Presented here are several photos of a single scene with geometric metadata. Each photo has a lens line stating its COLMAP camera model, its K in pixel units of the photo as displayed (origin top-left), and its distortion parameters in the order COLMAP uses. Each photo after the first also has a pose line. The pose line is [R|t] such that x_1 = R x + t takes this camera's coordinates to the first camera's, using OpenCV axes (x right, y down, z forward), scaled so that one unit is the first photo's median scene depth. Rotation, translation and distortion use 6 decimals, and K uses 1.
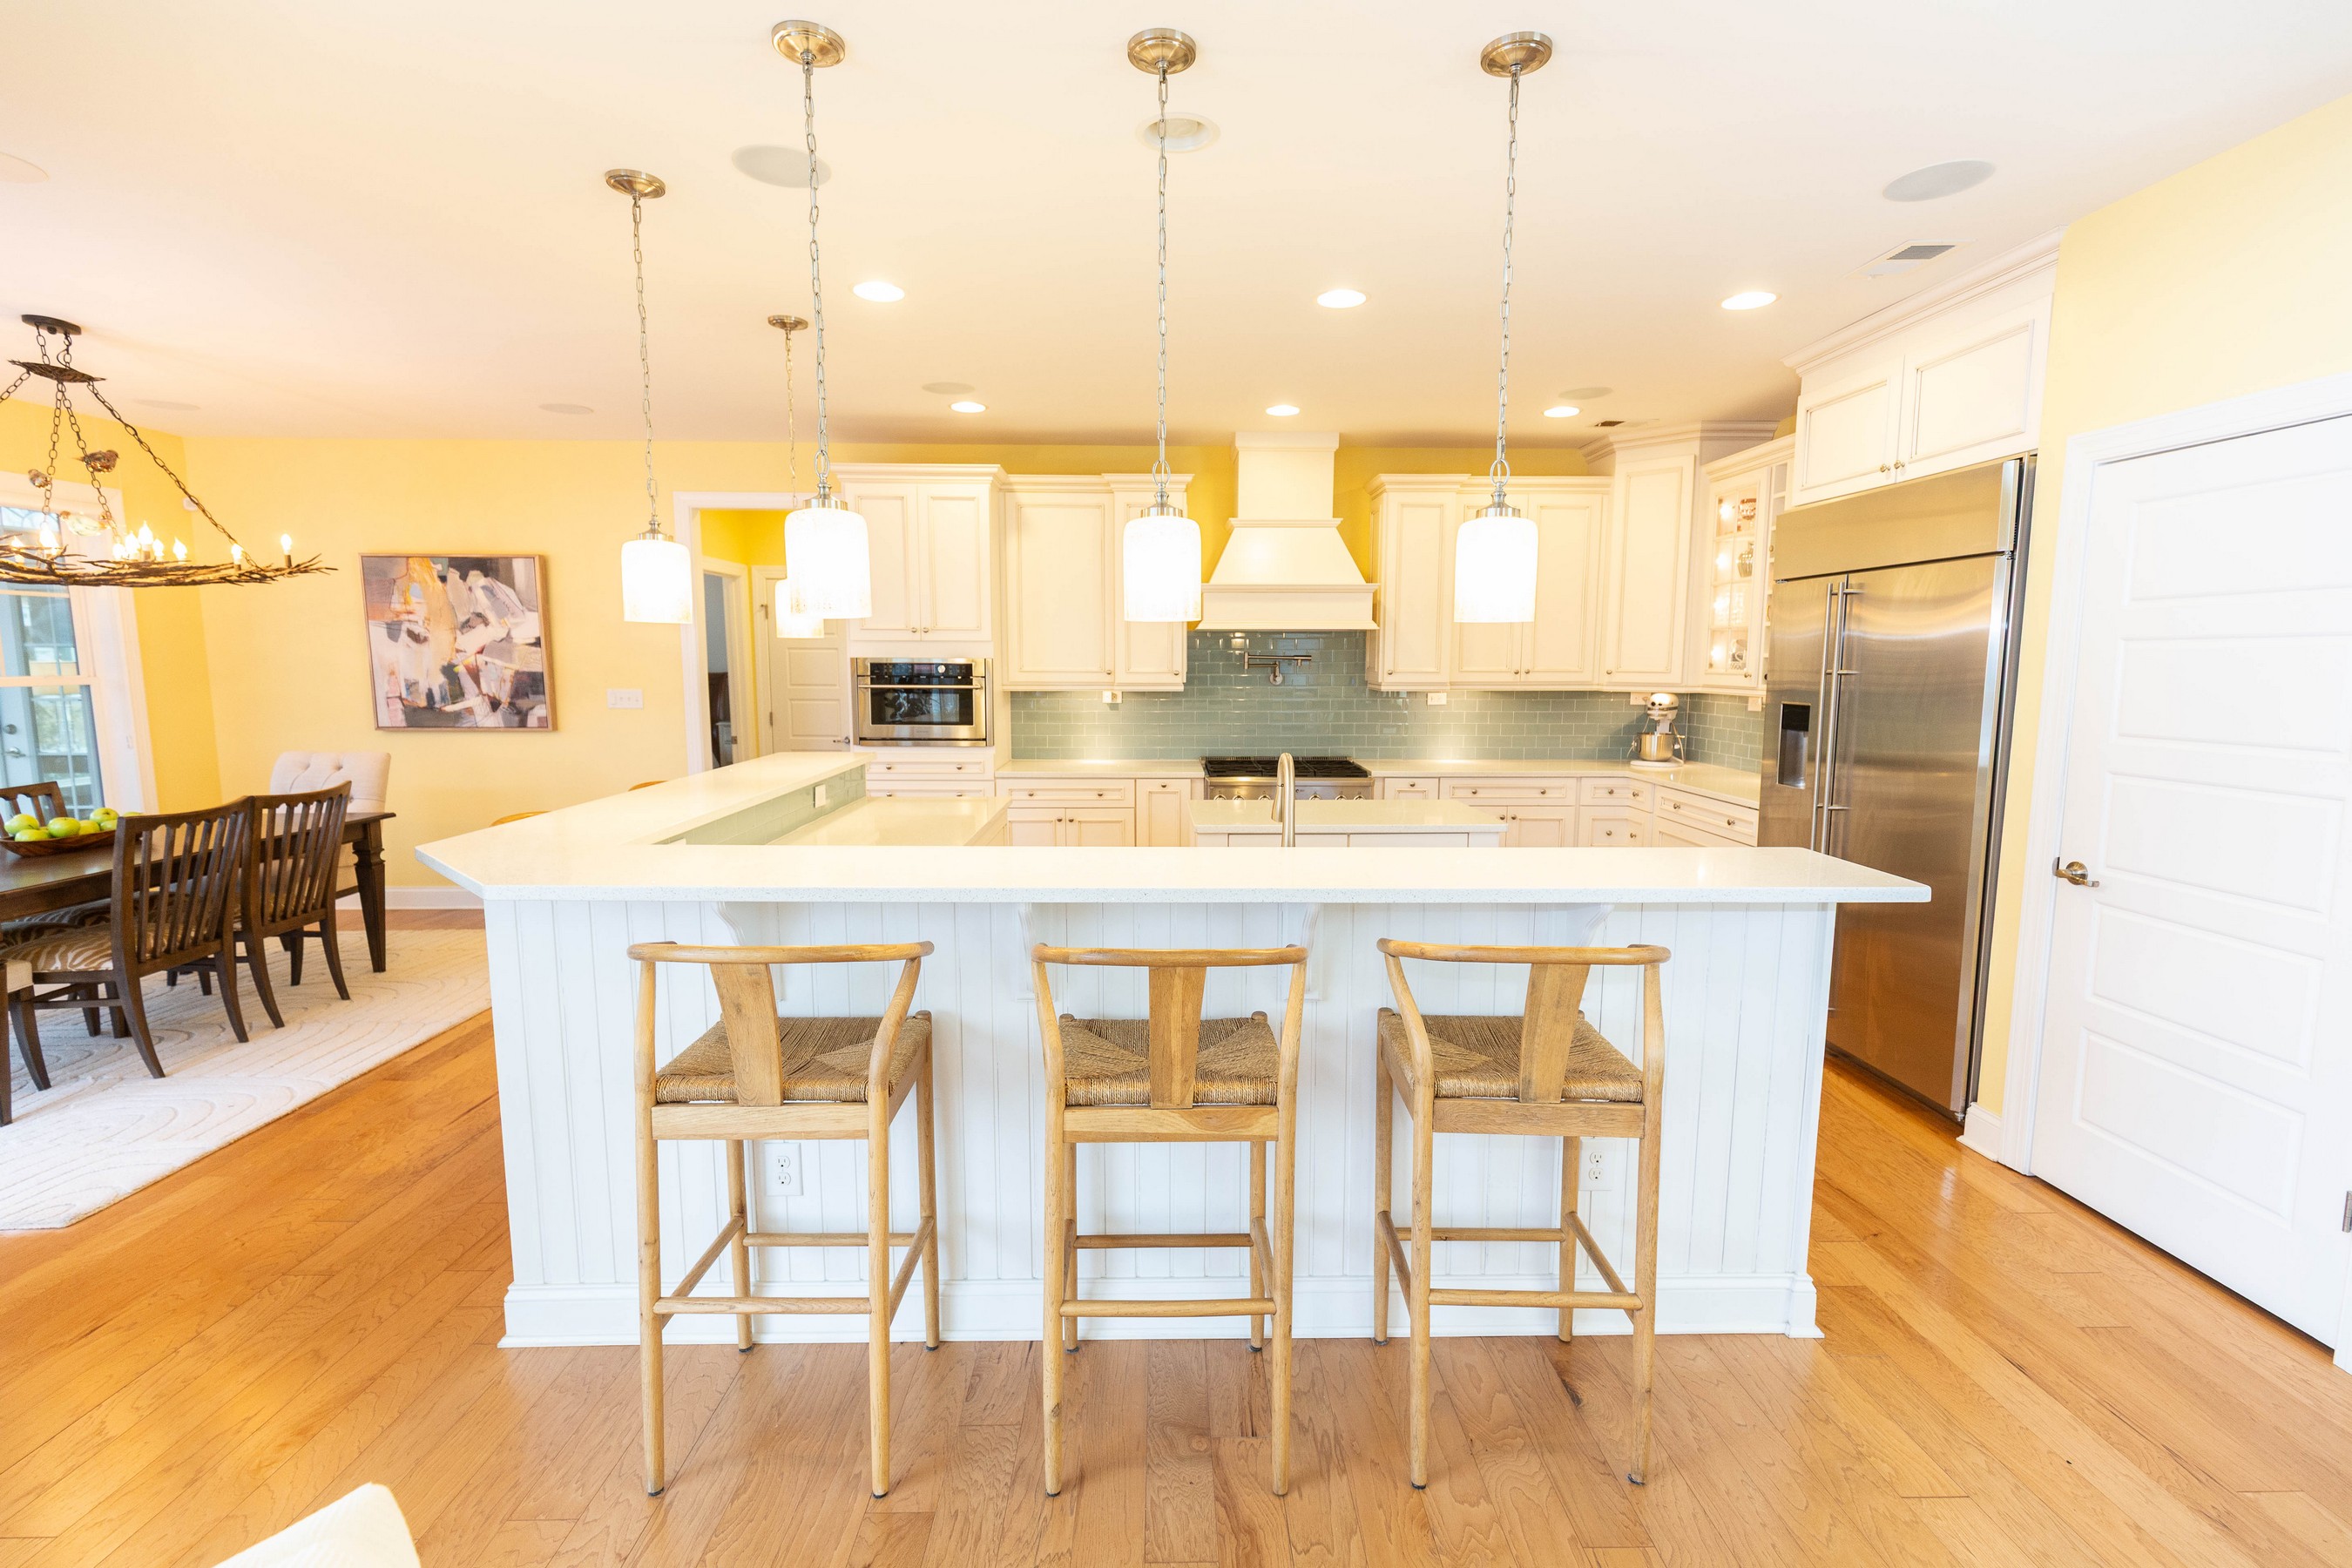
lens RADIAL K [[1073.0, 0, 1156.6], [0, 1073.0, 781.9], [0, 0, 1]] dist [0.019309, -0.000144]
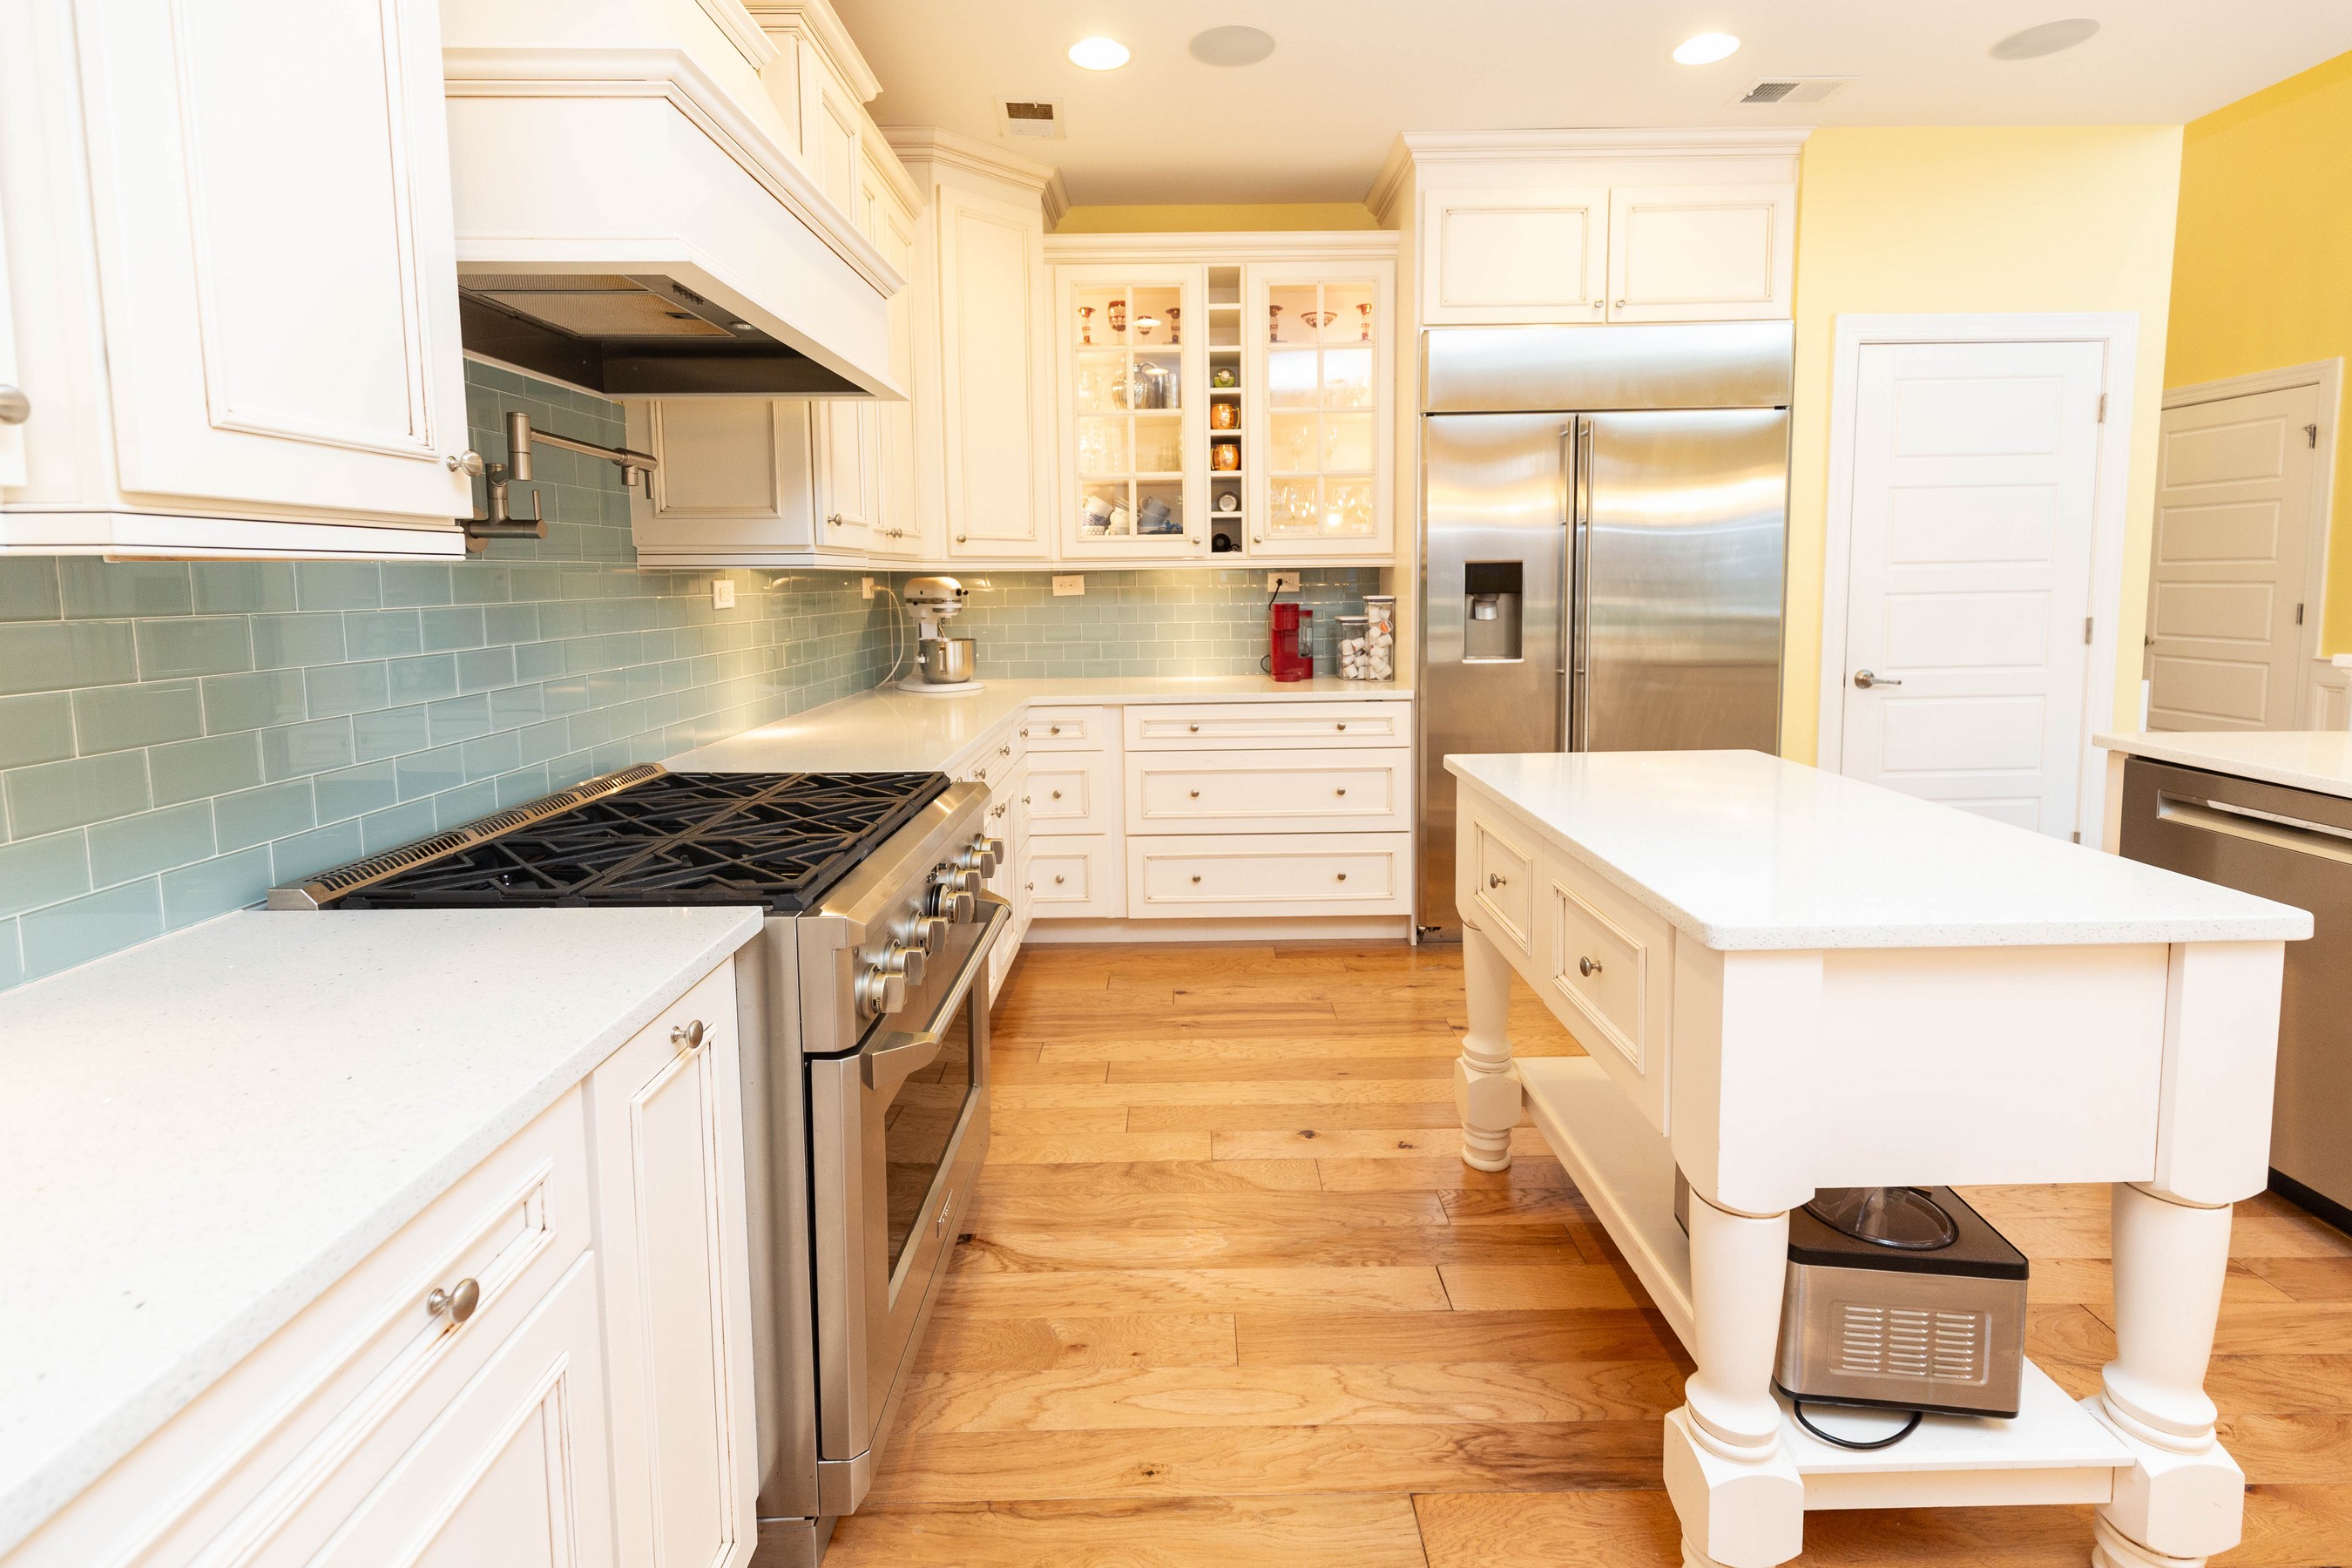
lens RADIAL K [[1088.7, 0, 1150.9], [0, 1088.7, 675.0], [0, 0, 1]] dist [0.008312, -0.002165]
pose [[-0.007080, -0.086317, 0.996243, -0.177177], [0.127250, 0.988090, 0.086515, -0.065767], [-0.991845, 0.127385, 0.003988, 0.888674]]
